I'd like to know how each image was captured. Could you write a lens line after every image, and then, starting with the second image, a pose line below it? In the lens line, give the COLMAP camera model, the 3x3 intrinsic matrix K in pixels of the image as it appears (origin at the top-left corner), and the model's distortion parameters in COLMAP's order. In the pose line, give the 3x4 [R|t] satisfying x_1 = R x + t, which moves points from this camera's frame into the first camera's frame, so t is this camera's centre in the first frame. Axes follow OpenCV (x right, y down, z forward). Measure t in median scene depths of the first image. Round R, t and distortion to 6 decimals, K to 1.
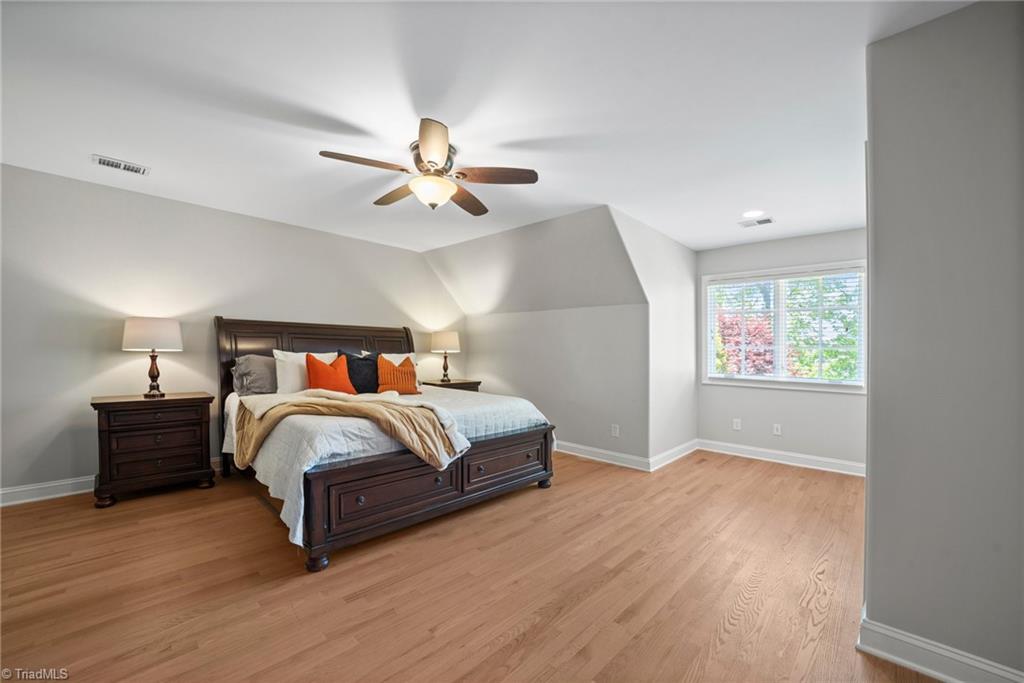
lens RADIAL K [[394.1, 0, 504.8], [0, 394.1, 345.1], [0, 0, 1]] dist [-0.003709, -0.000882]
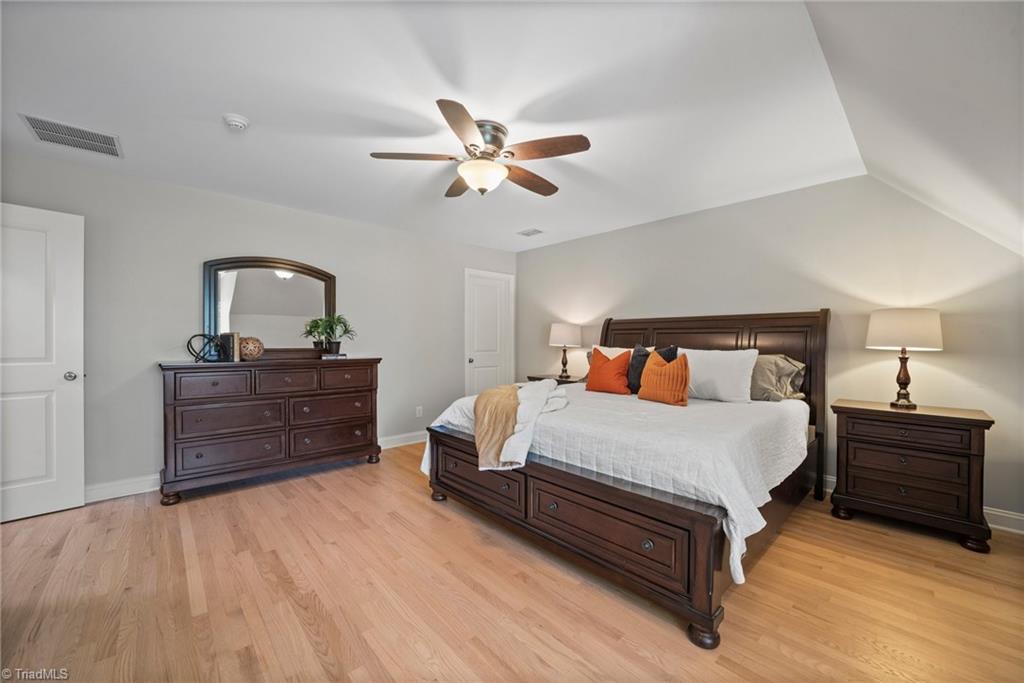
lens RADIAL K [[394.1, 0, 505.1], [0, 394.1, 348.4], [0, 0, 1]] dist [-0.003709, -0.000882]
pose [[-0.041492, 0.000632, -0.999139, 0.631622], [0.008189, 0.999966, 0.000293, 0.022818], [0.999105, -0.008170, -0.041496, 0.896322]]
